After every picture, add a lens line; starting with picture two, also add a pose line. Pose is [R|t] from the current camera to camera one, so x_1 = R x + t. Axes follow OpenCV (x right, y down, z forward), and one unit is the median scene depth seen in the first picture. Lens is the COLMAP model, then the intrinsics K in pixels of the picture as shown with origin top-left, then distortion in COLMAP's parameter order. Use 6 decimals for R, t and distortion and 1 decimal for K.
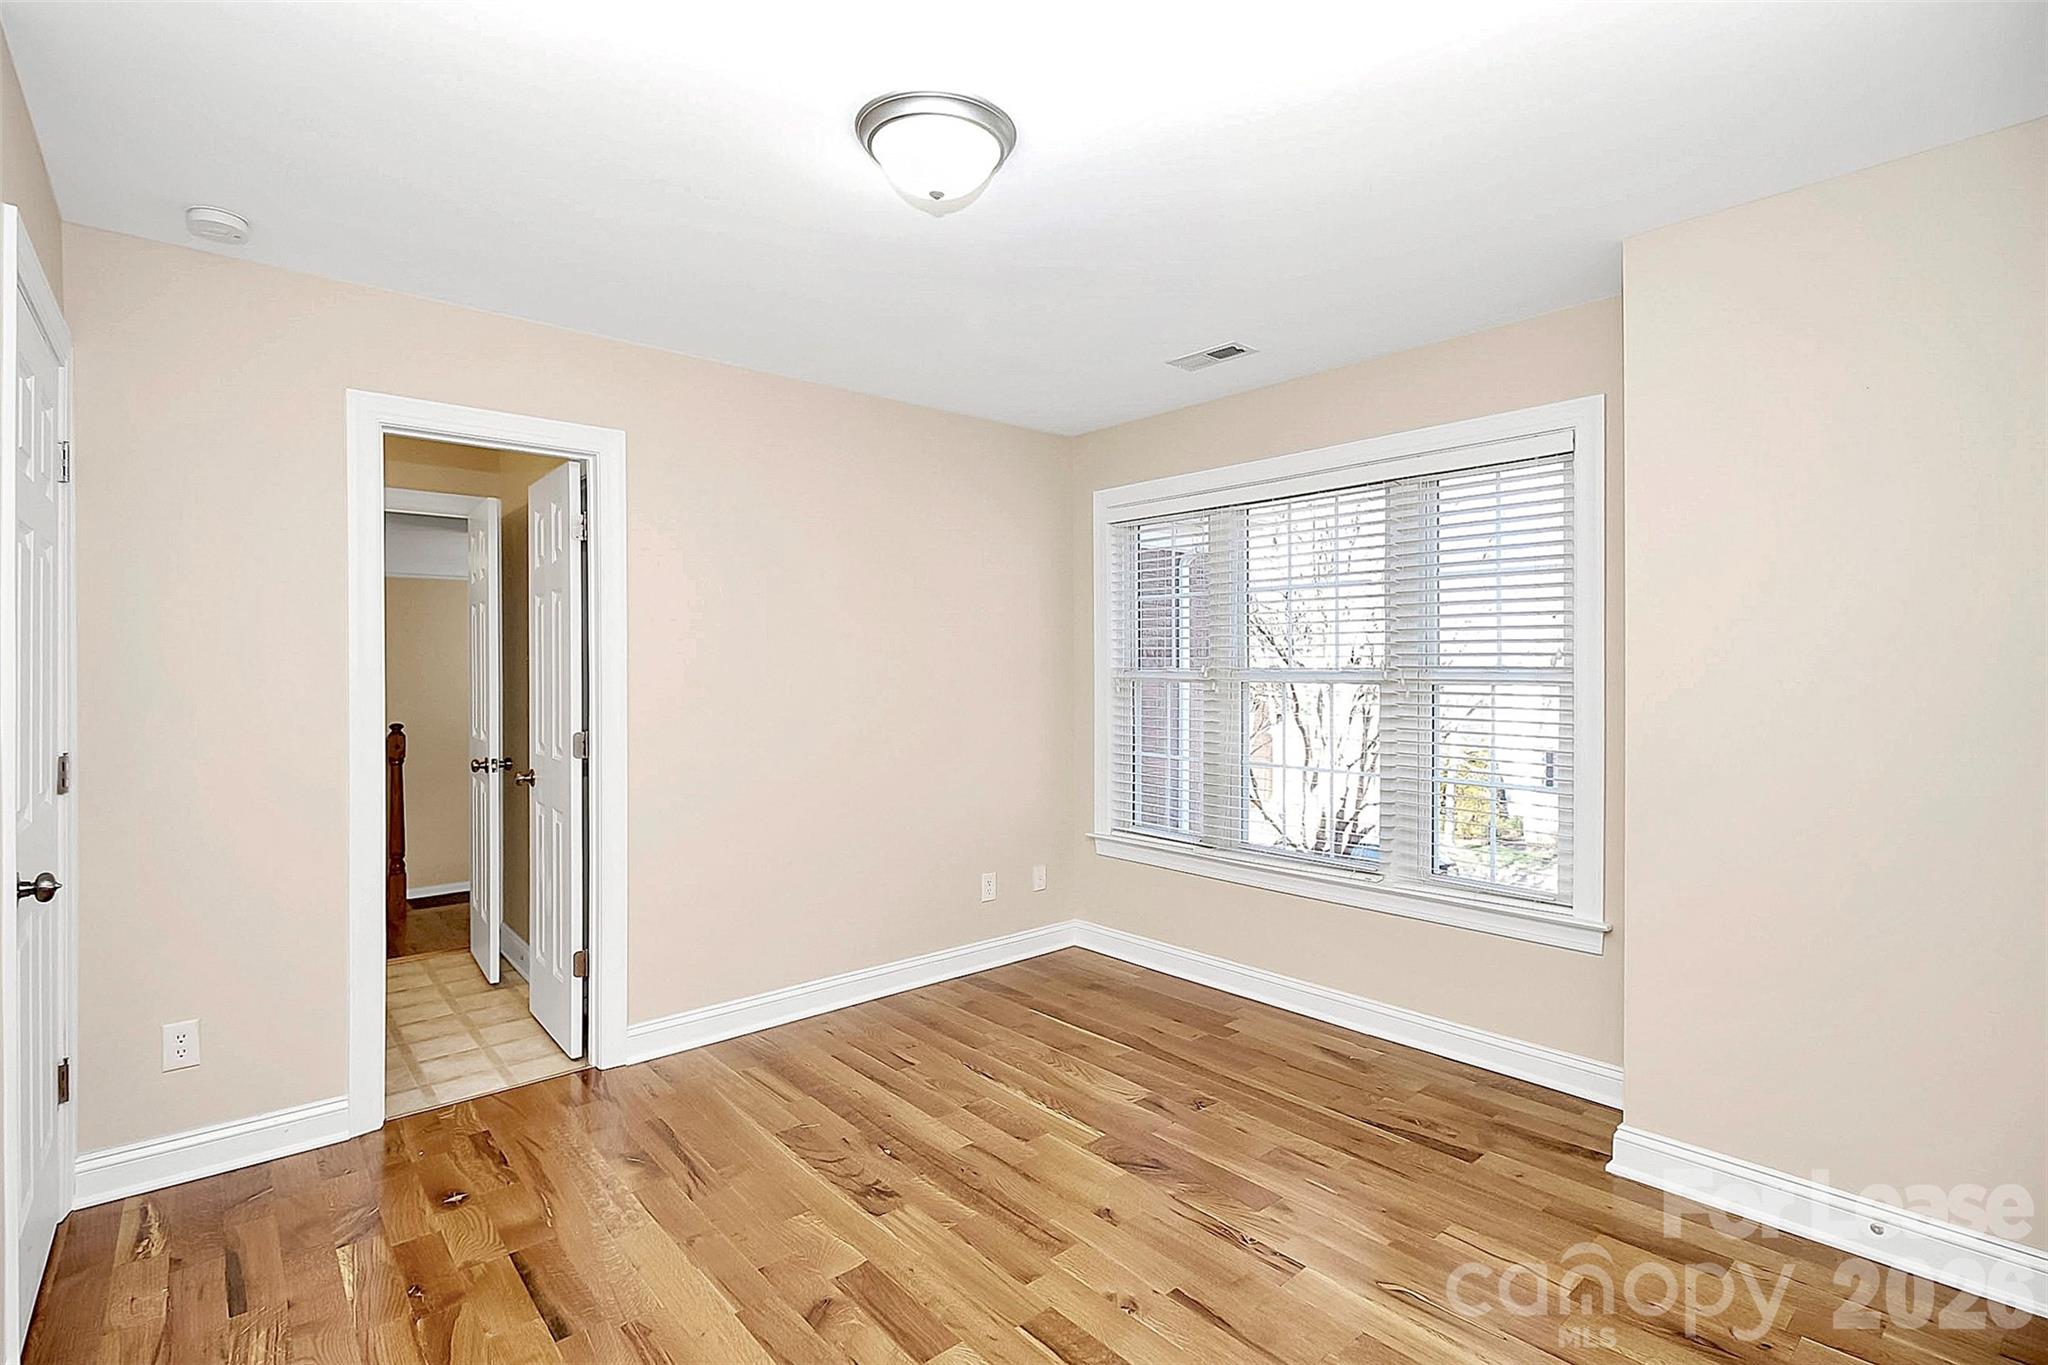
lens RADIAL K [[954.6, 0, 1021.8], [0, 954.6, 667.7], [0, 0, 1]] dist [0.002995, -0.010637]
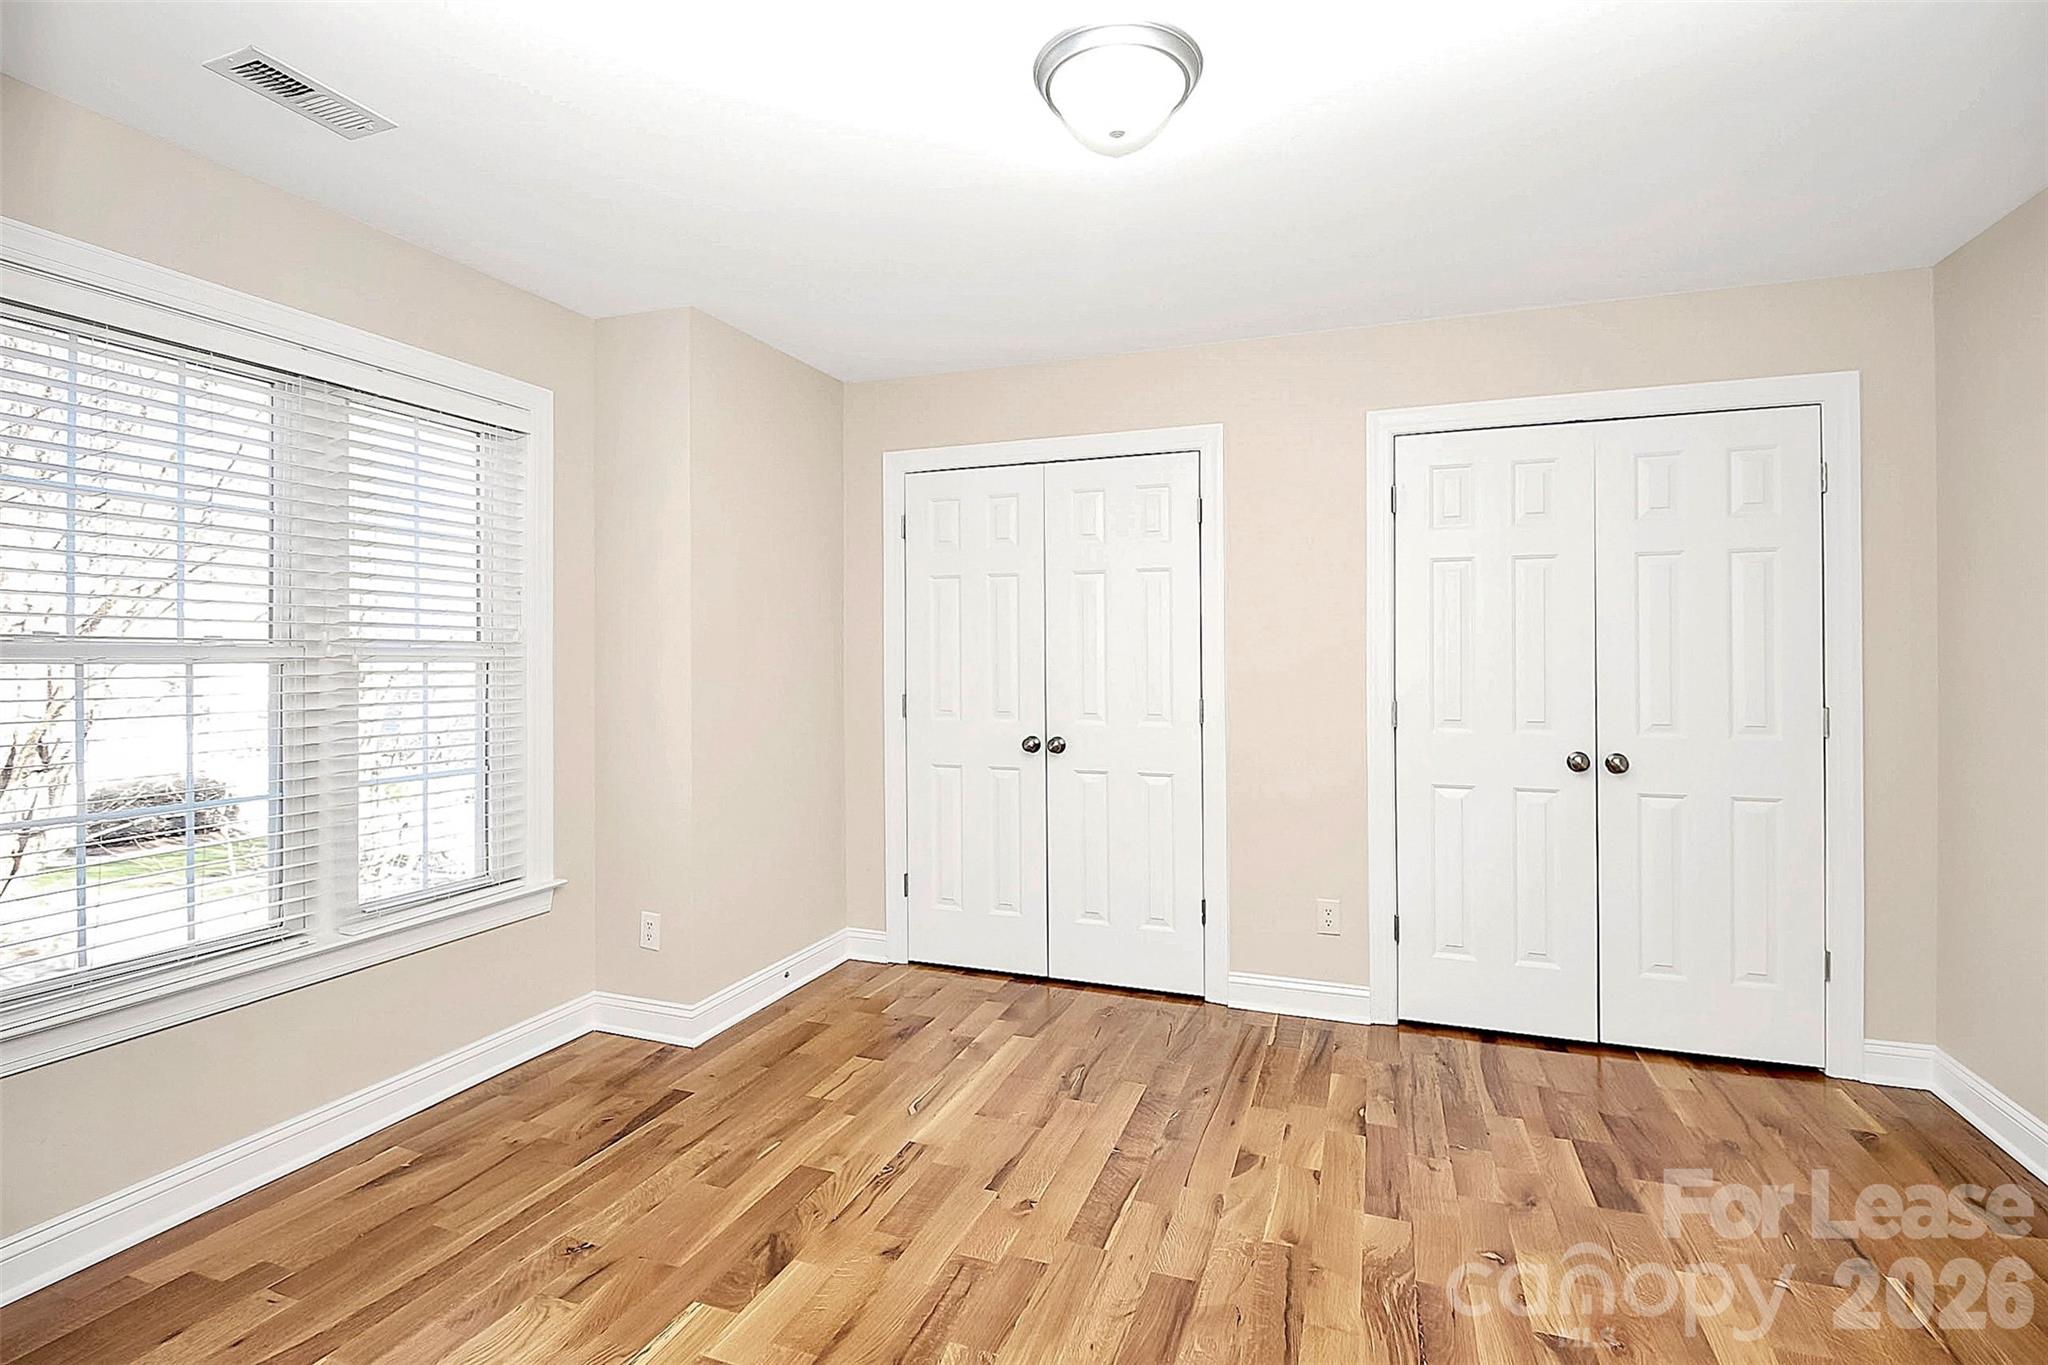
lens RADIAL K [[954.6, 0, 1021.8], [0, 954.6, 667.7], [0, 0, 1]] dist [0.002995, -0.010637]
pose [[-0.477202, -0.001319, 0.878793, -0.599565], [-0.002776, 0.999996, -0.000006, 0.025456], [-0.878789, -0.002442, -0.477204, 1.061753]]
